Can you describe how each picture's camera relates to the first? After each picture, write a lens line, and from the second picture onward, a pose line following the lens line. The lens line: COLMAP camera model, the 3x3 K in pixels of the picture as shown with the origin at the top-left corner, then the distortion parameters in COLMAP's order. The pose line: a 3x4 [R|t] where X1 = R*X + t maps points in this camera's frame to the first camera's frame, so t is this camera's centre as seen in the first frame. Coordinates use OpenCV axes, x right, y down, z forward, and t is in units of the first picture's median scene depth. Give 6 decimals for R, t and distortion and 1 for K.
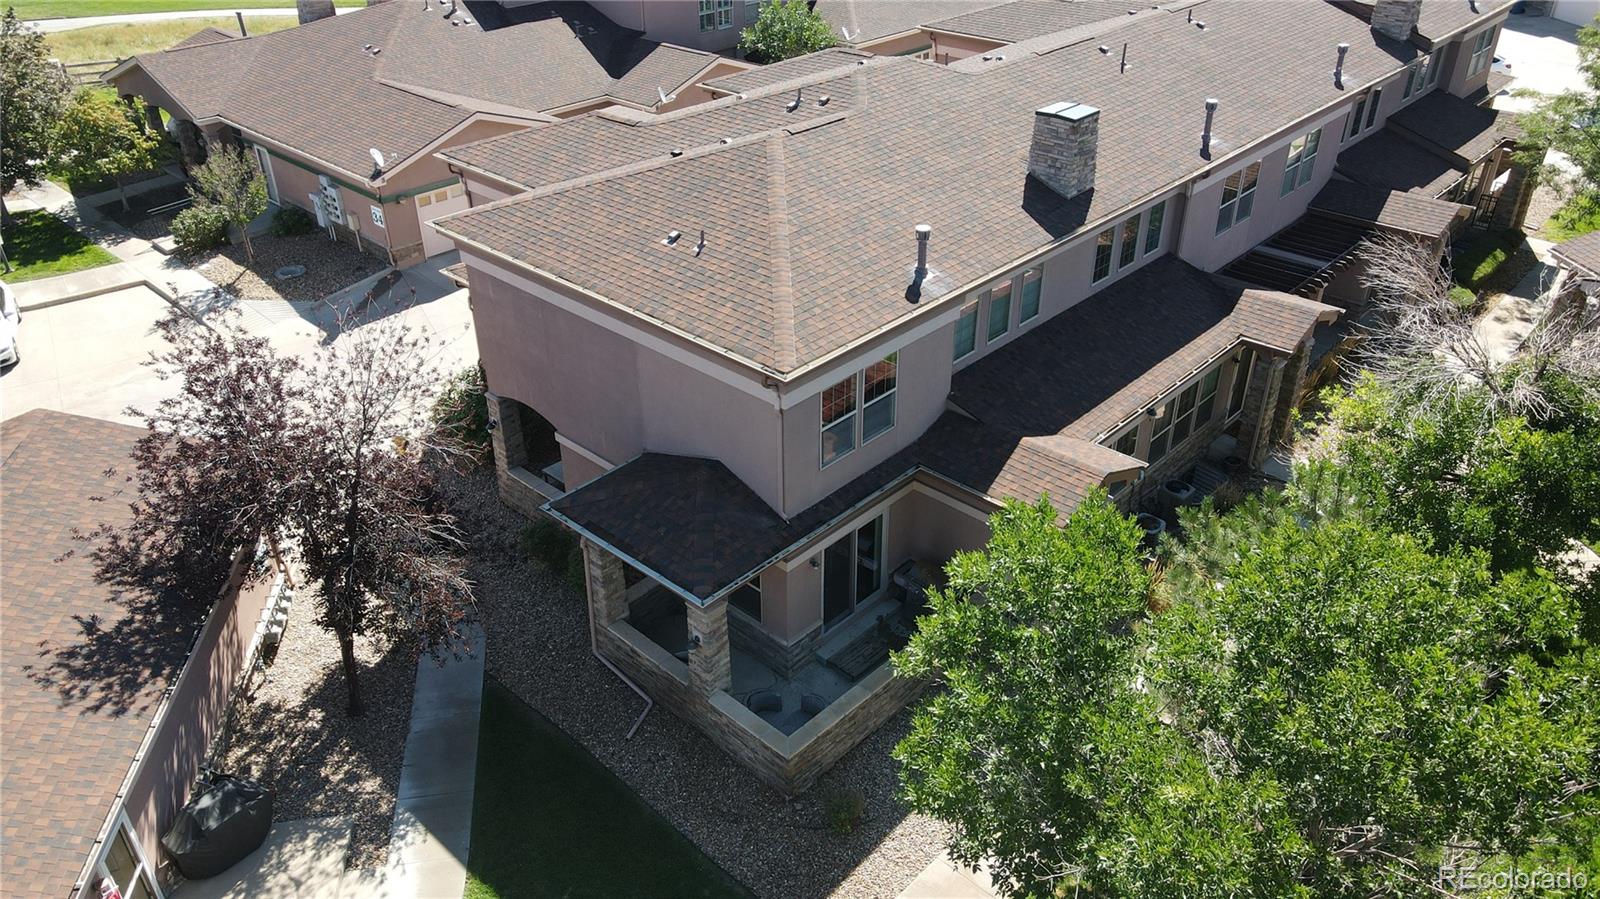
lens RADIAL K [[1181.7, 0, 796.5], [0, 1181.7, 445.2], [0, 0, 1]] dist [-0.005605, 0.040908]
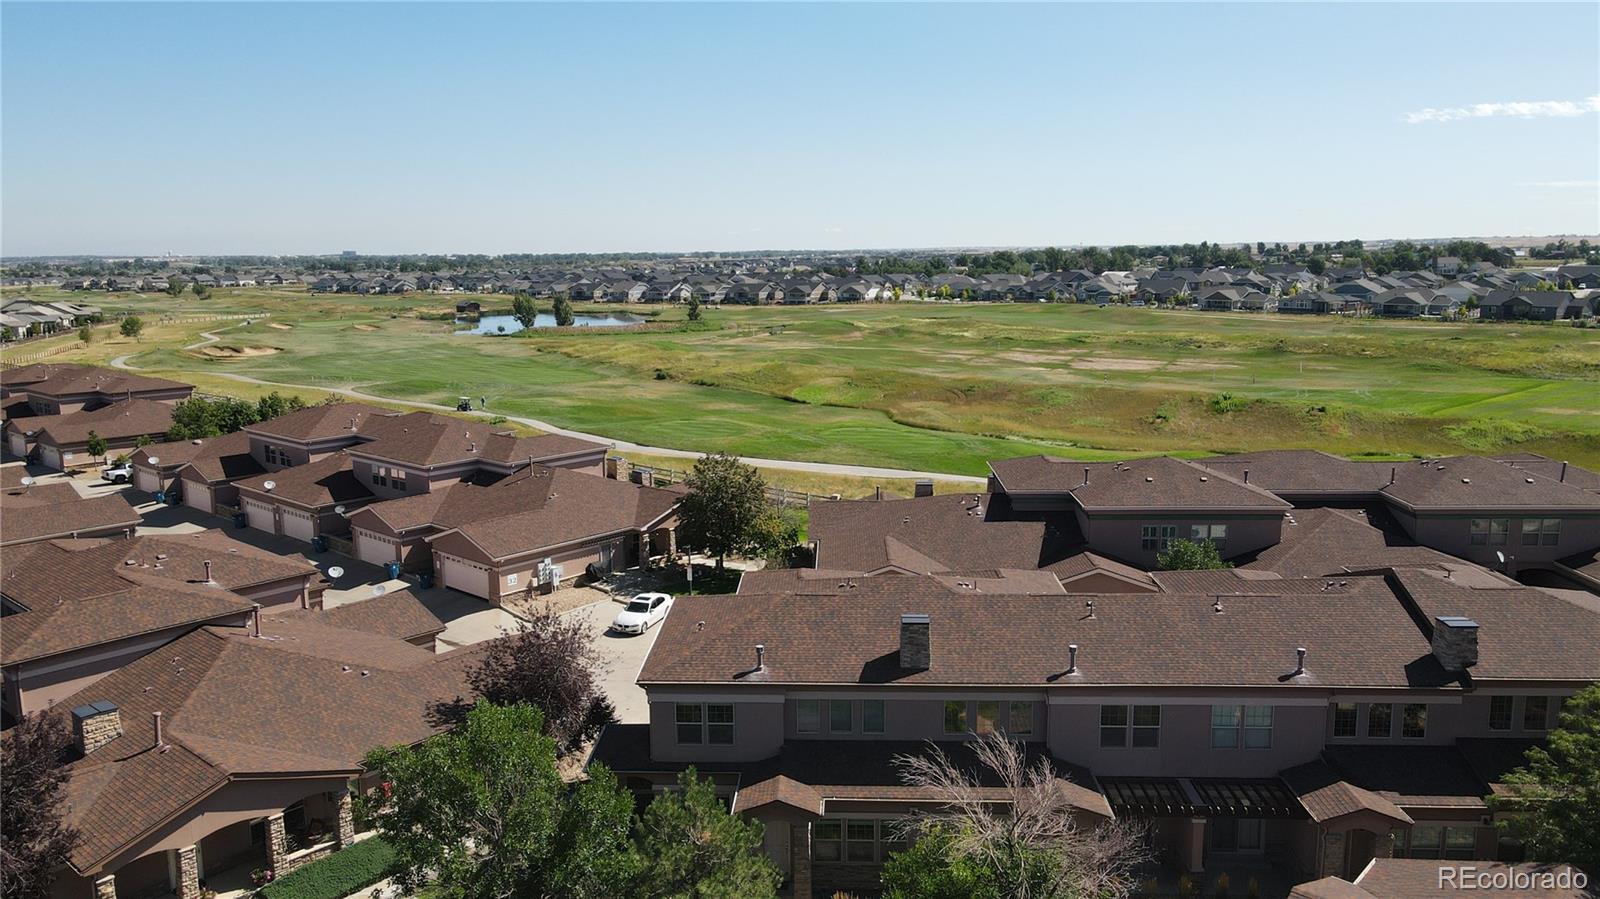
lens RADIAL K [[1181.7, 0, 796.5], [0, 1181.7, 445.2], [0, 0, 1]] dist [-0.005605, 0.040908]
pose [[0.653641, 0.125574, -0.746314, 1.443749], [-0.388257, 0.902118, -0.188256, -0.126325], [0.649623, 0.412813, 0.638417, -0.333948]]
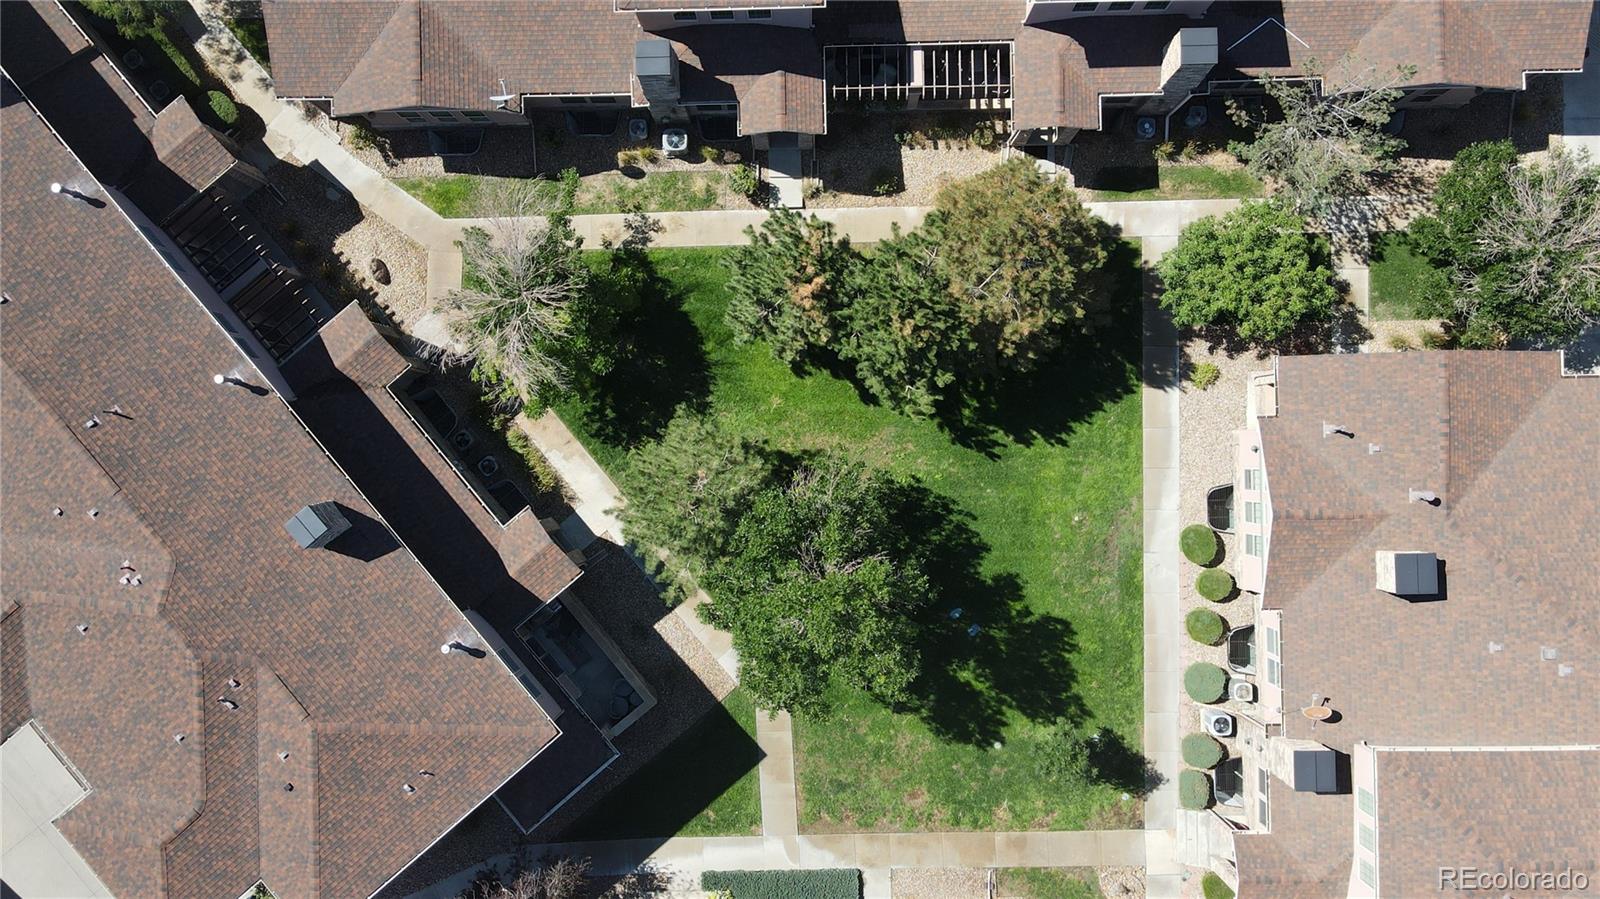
lens RADIAL K [[1181.7, 0, 796.5], [0, 1181.7, 445.2], [0, 0, 1]] dist [-0.005605, 0.040908]
pose [[0.115237, -0.993201, 0.016487, 0.398119], [0.525341, 0.075023, 0.847578, -1.286017], [-0.843052, -0.089012, 0.530415, -0.306428]]
